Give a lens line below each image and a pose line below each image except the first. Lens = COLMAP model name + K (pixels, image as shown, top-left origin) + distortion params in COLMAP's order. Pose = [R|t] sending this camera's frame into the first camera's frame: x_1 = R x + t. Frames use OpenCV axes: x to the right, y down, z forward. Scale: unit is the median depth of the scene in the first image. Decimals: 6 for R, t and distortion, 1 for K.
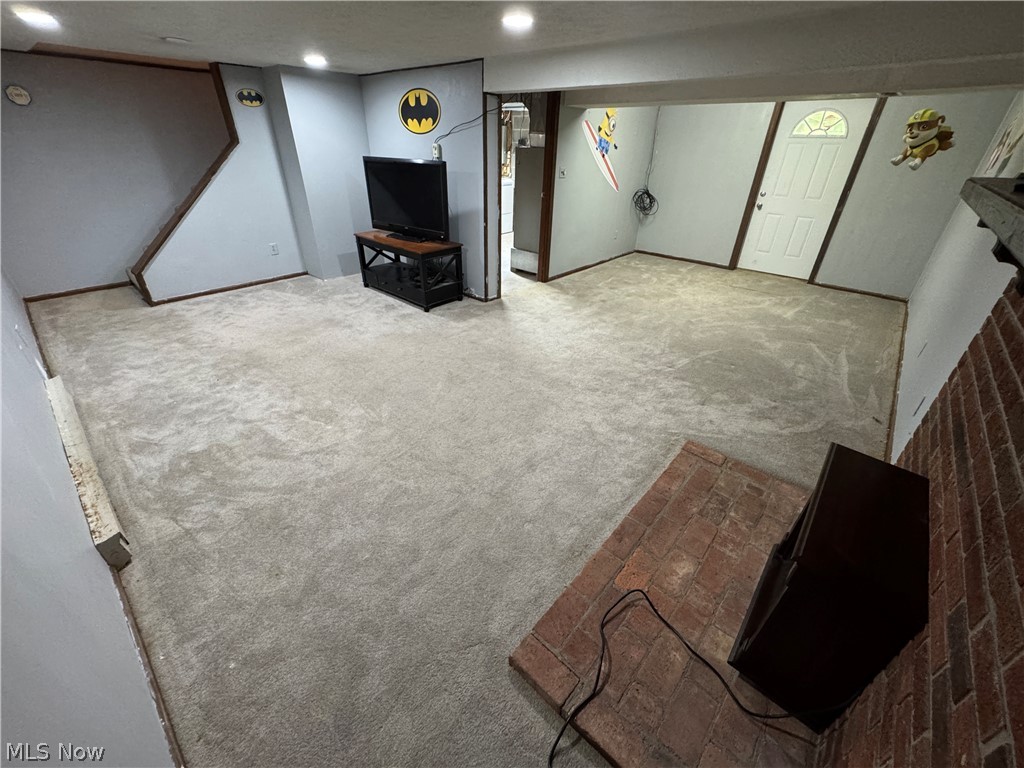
lens RADIAL K [[409.6, 0, 514.9], [0, 409.6, 383.1], [0, 0, 1]] dist [-0.003127, 0.000506]
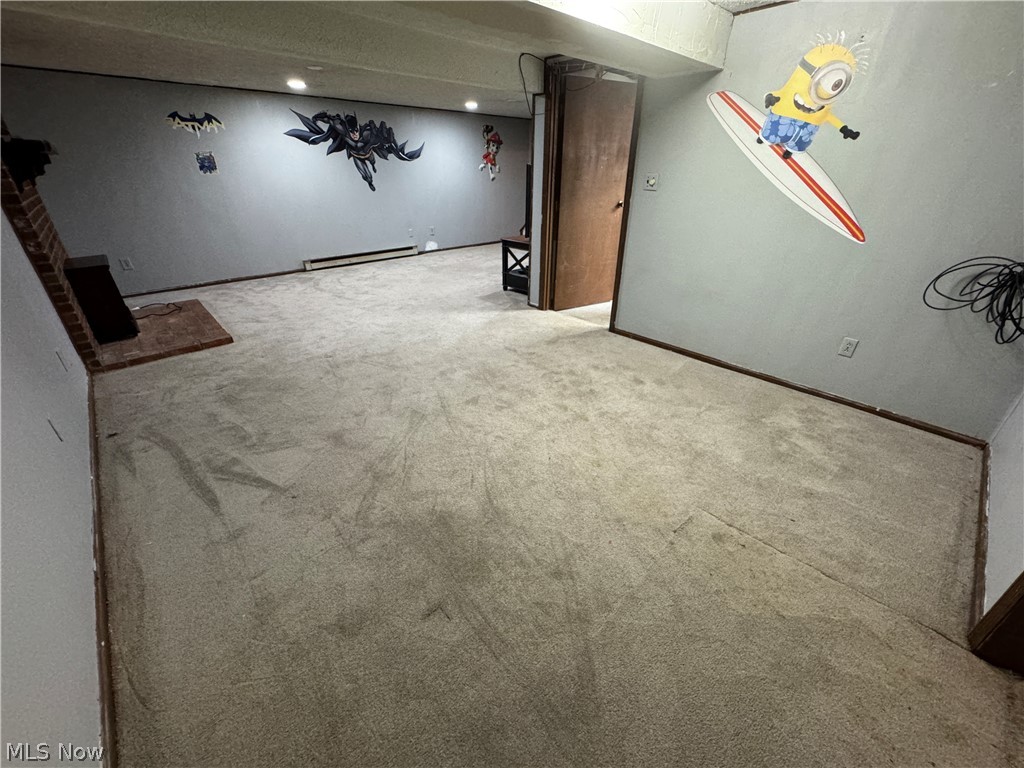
lens RADIAL K [[409.6, 0, 516.6], [0, 409.6, 384.3], [0, 0, 1]] dist [-0.003127, 0.000506]
pose [[-0.097528, 0.437244, -0.894039, 0.820407], [-0.519006, 0.744154, 0.420557, -0.416213], [0.849189, 0.505028, 0.154356, 0.837149]]
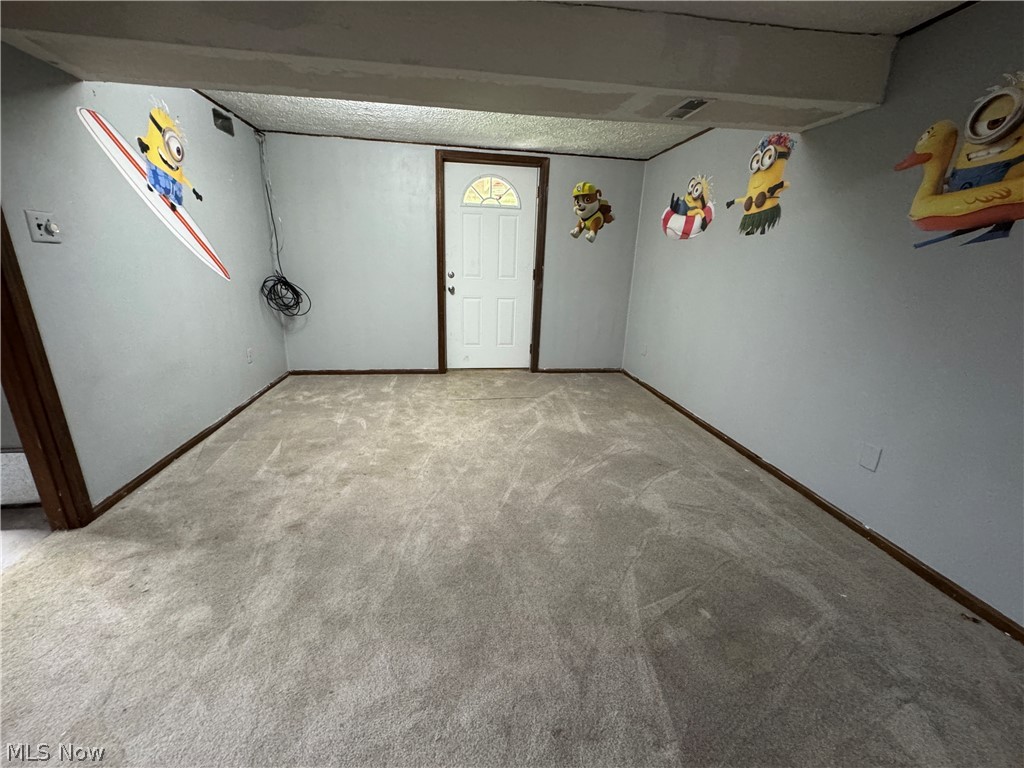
lens RADIAL K [[409.6, 0, 510.5], [0, 409.6, 382.2], [0, 0, 1]] dist [-0.003127, 0.000506]
pose [[0.648977, -0.221047, 0.727989, 0.088773], [0.370075, 0.927750, -0.048207, -0.221006], [-0.664736, 0.300696, 0.683892, 0.516745]]
